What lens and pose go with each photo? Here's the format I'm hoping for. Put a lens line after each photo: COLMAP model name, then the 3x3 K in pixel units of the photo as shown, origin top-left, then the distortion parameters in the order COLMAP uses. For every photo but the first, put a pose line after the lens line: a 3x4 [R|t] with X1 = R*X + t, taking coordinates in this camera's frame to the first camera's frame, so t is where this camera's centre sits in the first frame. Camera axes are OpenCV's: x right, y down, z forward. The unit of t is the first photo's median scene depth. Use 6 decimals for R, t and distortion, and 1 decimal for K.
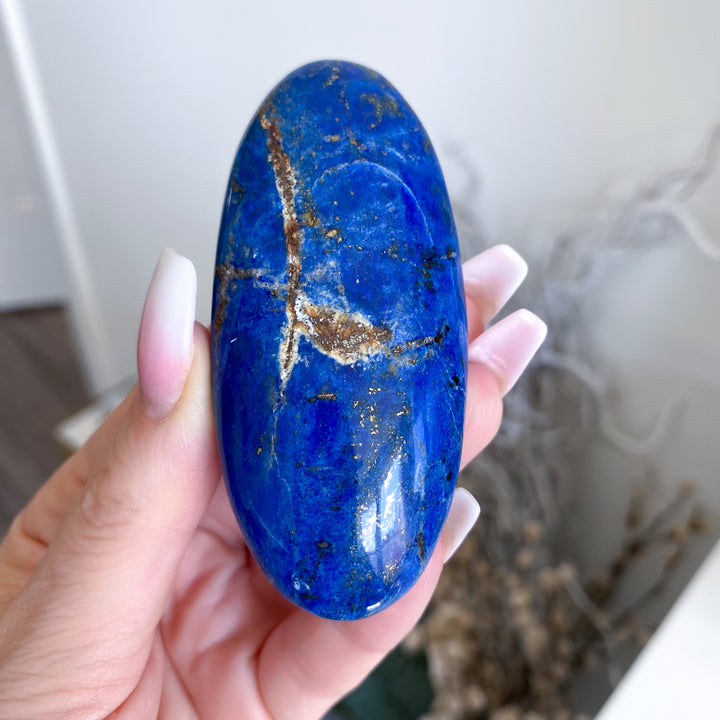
lens RADIAL K [[751.6, 0, 357.0], [0, 751.6, 343.2], [0, 0, 1]] dist [0.134546, -0.818080]
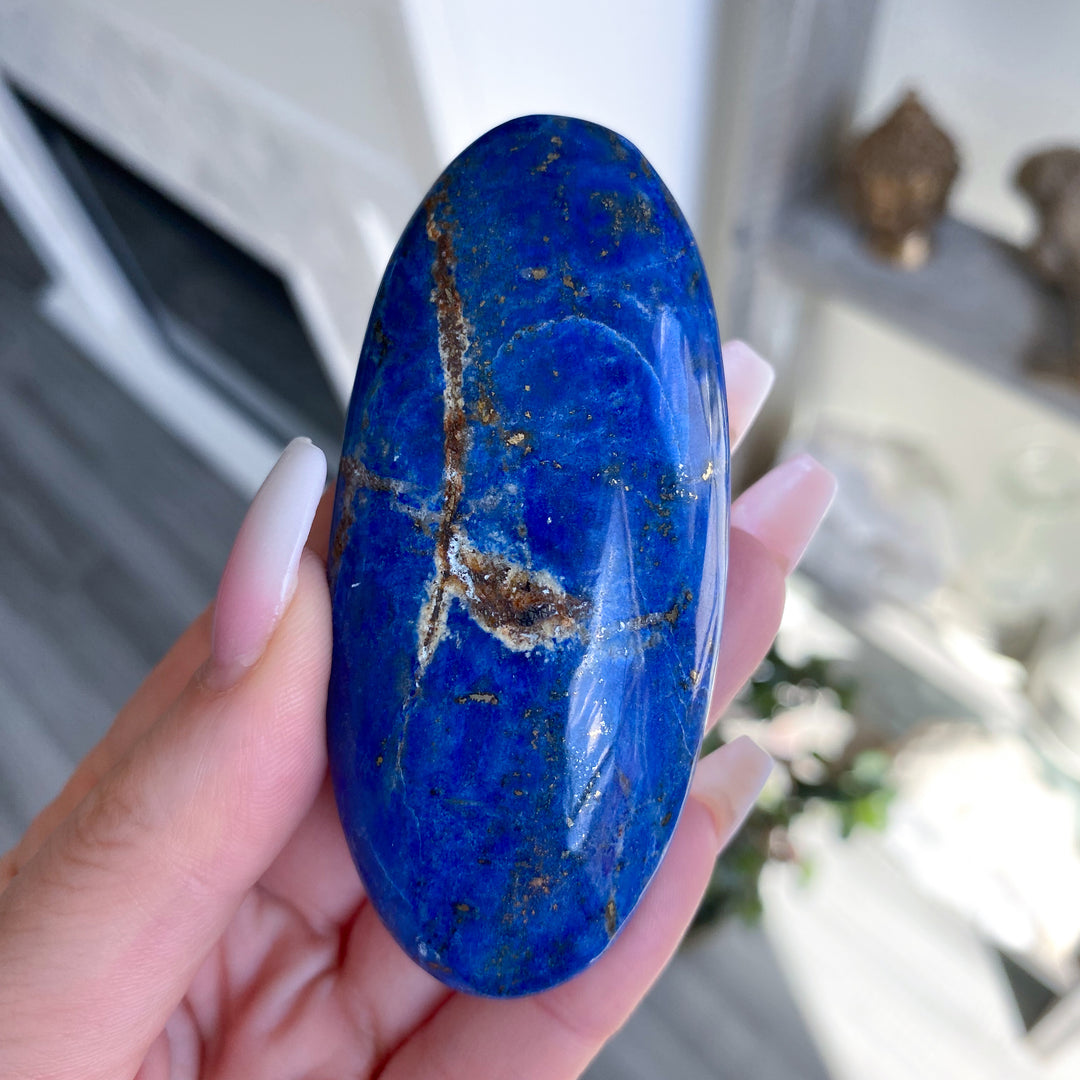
lens RADIAL K [[1127.4, 0, 535.5], [0, 1127.4, 514.8], [0, 0, 1]] dist [0.134546, -0.818080]
pose [[0.990541, 0.099458, -0.094534, 0.077705], [-0.082001, 0.981442, 0.173342, -0.248187], [0.110020, -0.163951, 0.980314, 0.069206]]
